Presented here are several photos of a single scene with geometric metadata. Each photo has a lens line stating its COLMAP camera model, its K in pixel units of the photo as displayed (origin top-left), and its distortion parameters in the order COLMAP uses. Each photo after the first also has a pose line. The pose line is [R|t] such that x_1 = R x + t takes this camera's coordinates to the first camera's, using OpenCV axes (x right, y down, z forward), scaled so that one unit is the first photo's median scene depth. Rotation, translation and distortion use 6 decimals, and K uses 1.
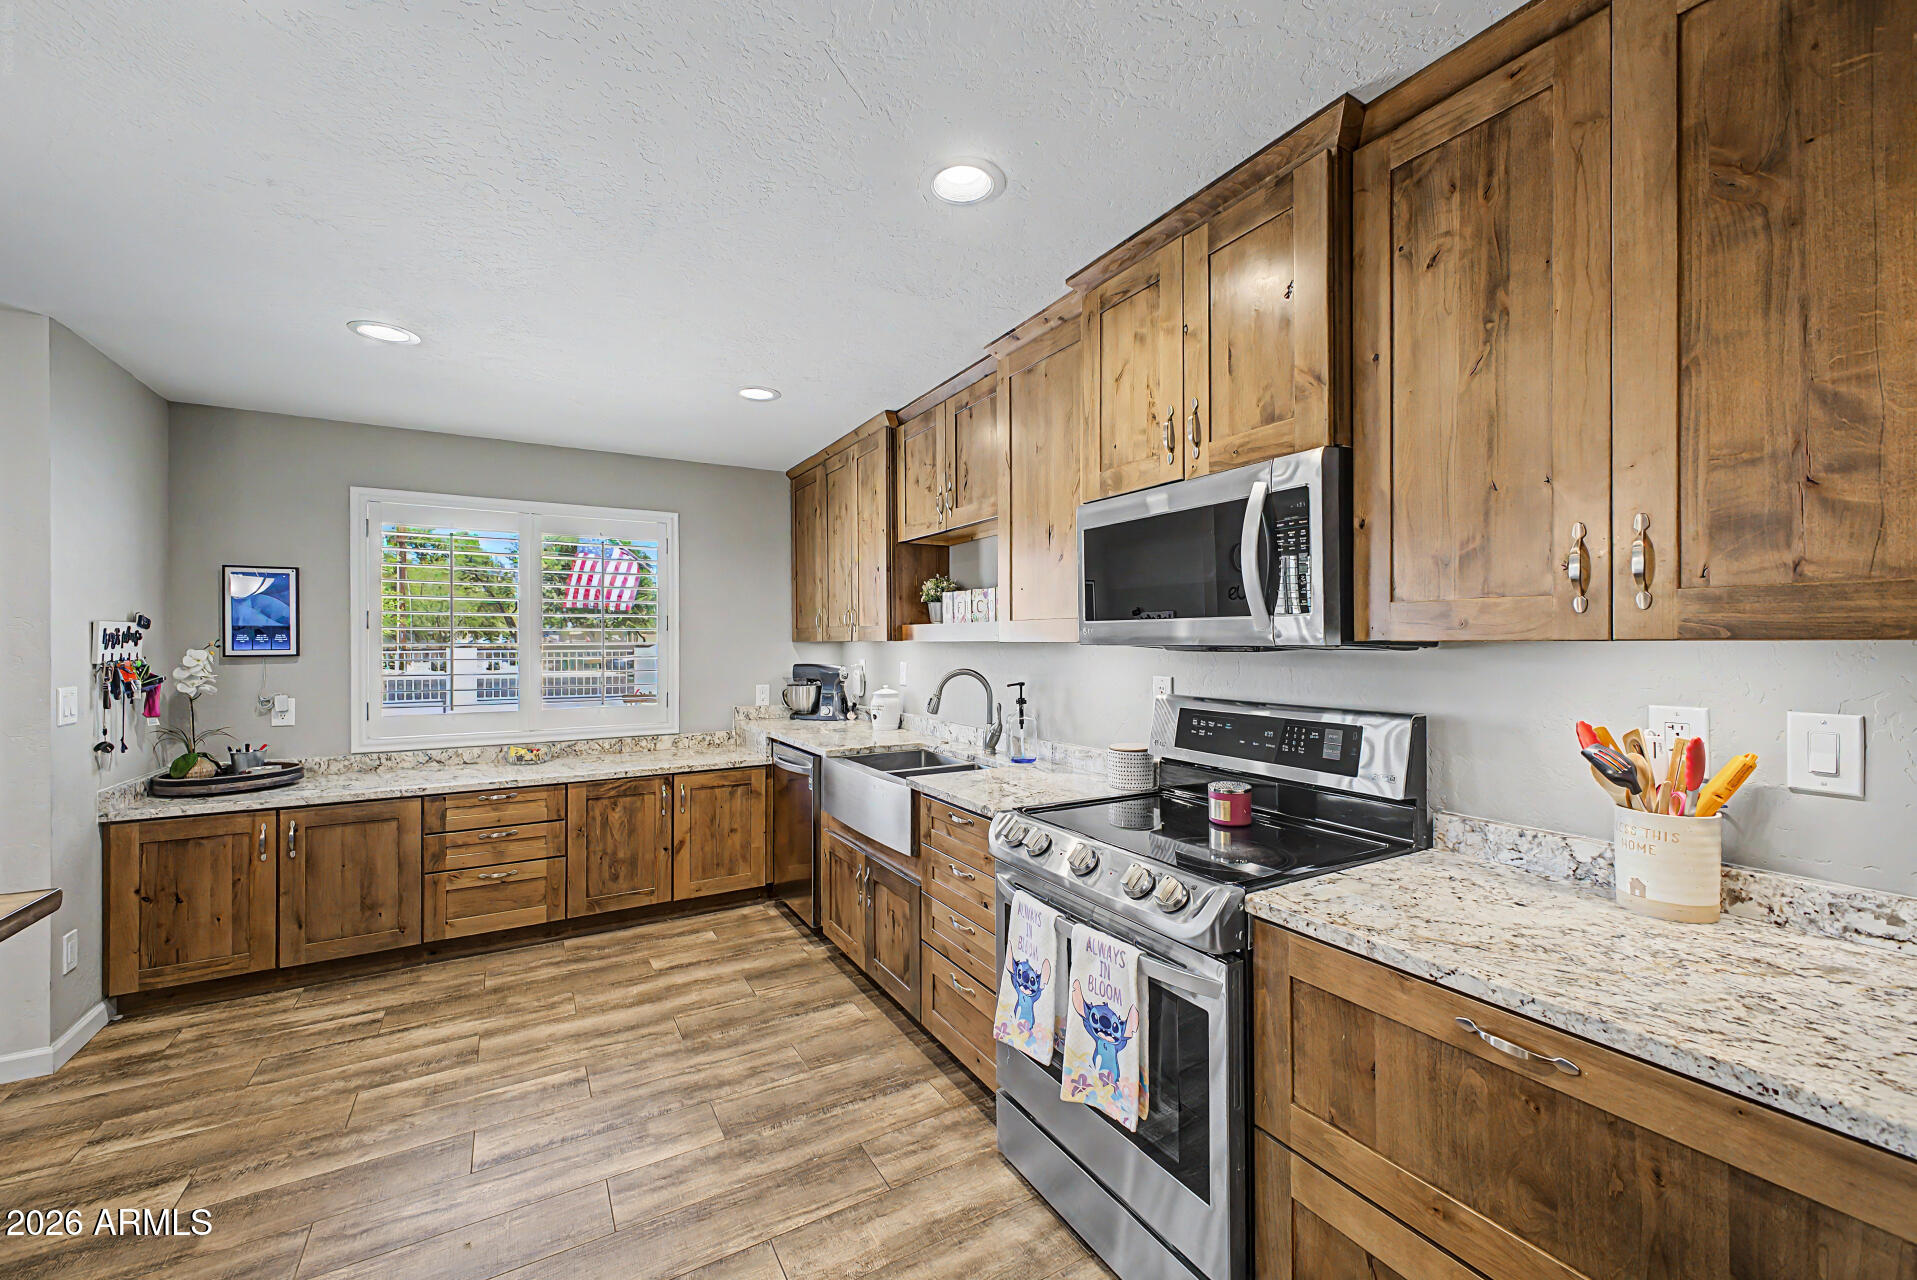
lens RADIAL K [[762.3, 0, 950.0], [0, 762.3, 638.2], [0, 0, 1]] dist [0.012587, -0.002951]
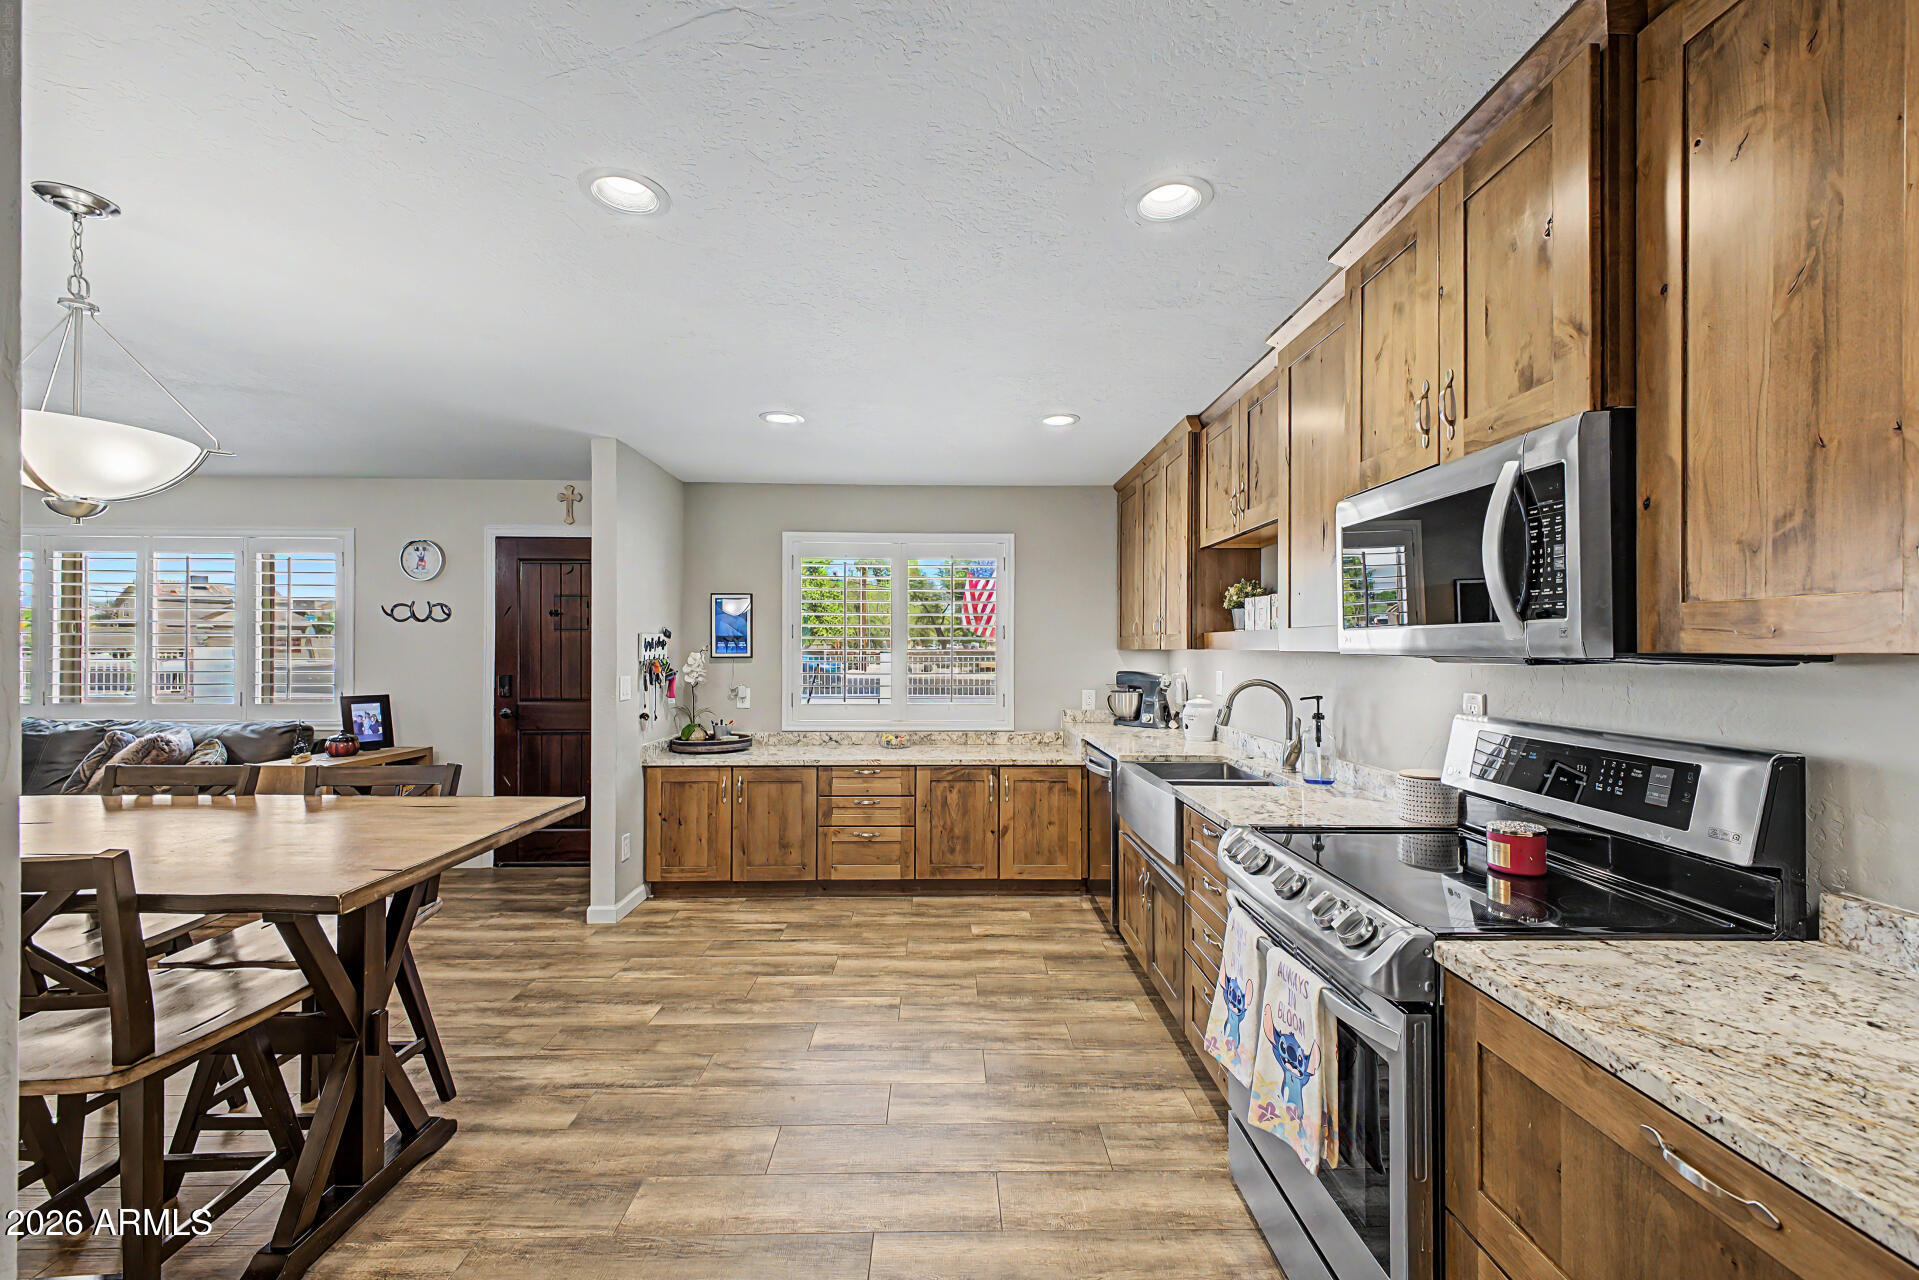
lens RADIAL K [[763.1, 0, 951.0], [0, 763.1, 644.3], [0, 0, 1]] dist [0.012587, -0.002951]
pose [[0.872853, 0.002767, -0.487975, 0.231950], [-0.003615, 0.999993, -0.000797, -0.001411], [0.487970, 0.002460, 0.872857, -0.028364]]
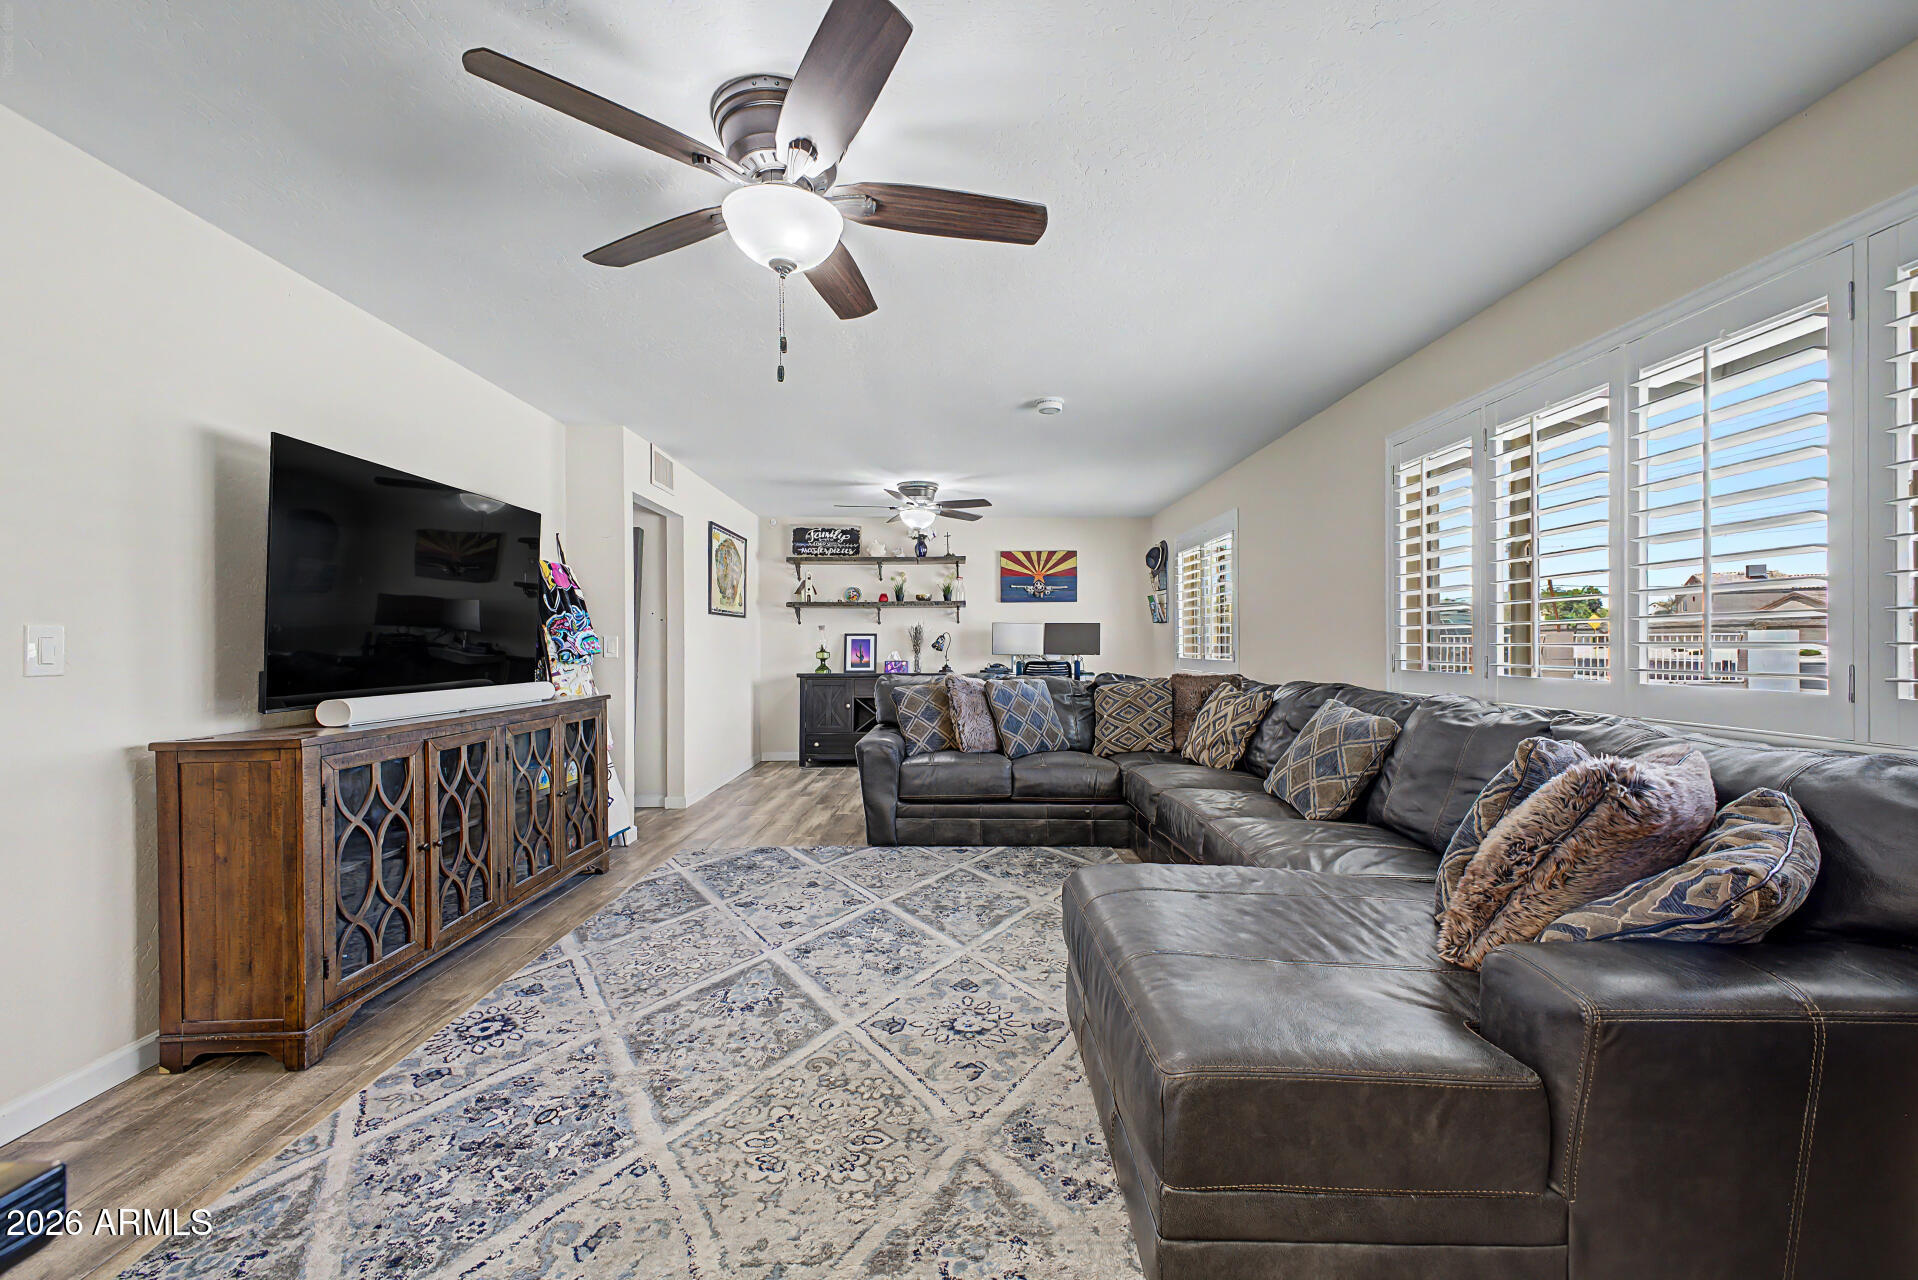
lens RADIAL K [[762.7, 0, 973.6], [0, 762.7, 643.7], [0, 0, 1]] dist [0.012587, -0.002951]
pose [[-0.484798, 0.002938, -0.874621, -1.569756], [0.007651, 0.999970, -0.000882, 0.120892], [0.874593, -0.007119, -0.484806, 0.524225]]
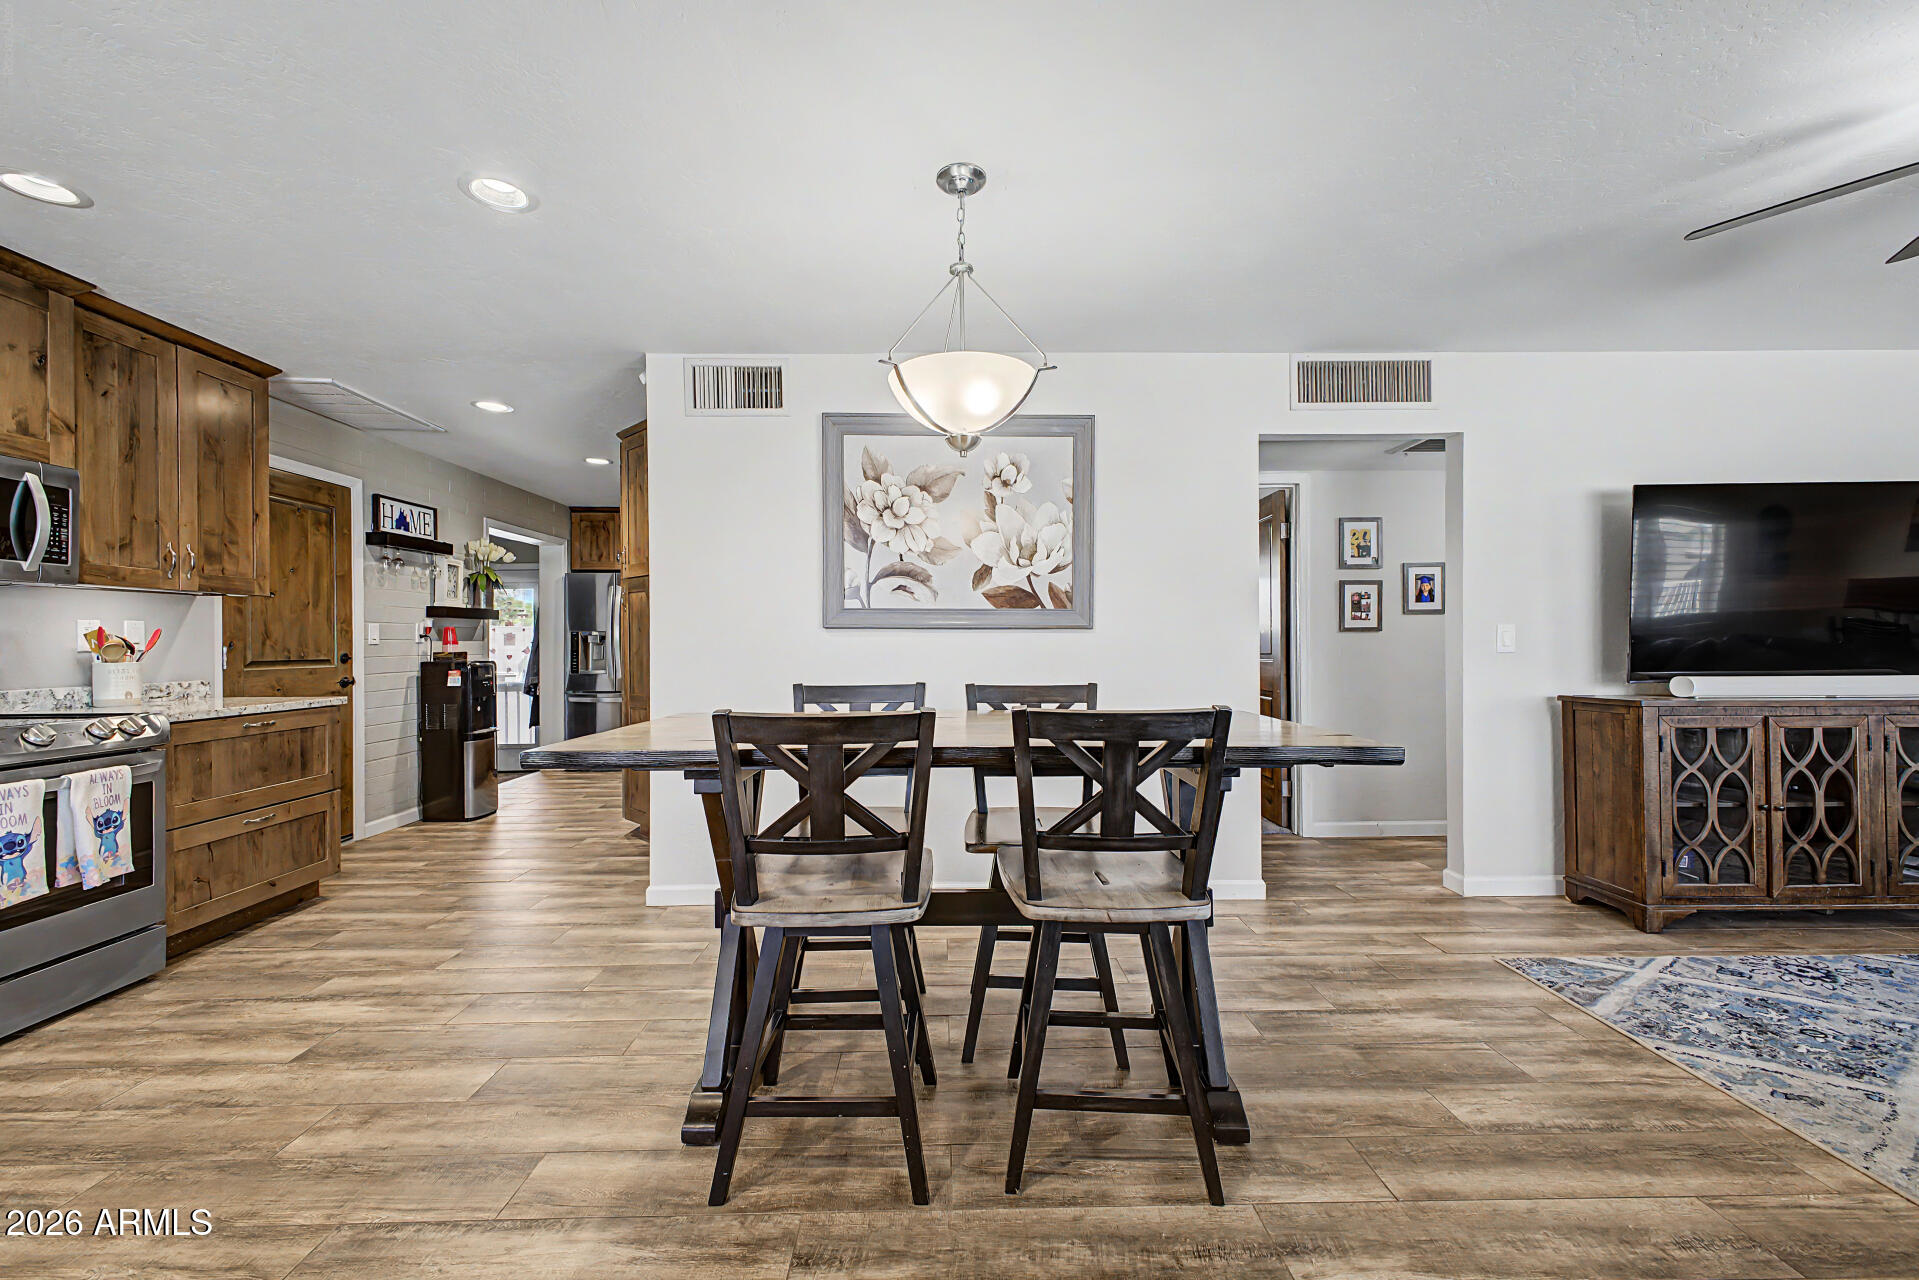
lens RADIAL K [[763.1, 0, 943.6], [0, 763.1, 642.3], [0, 0, 1]] dist [0.012587, -0.002951]
pose [[-0.869629, 0.007228, 0.493652, -1.597147], [0.007211, 0.999972, -0.001939, 0.121216], [-0.493653, 0.001874, -0.869657, 1.190519]]
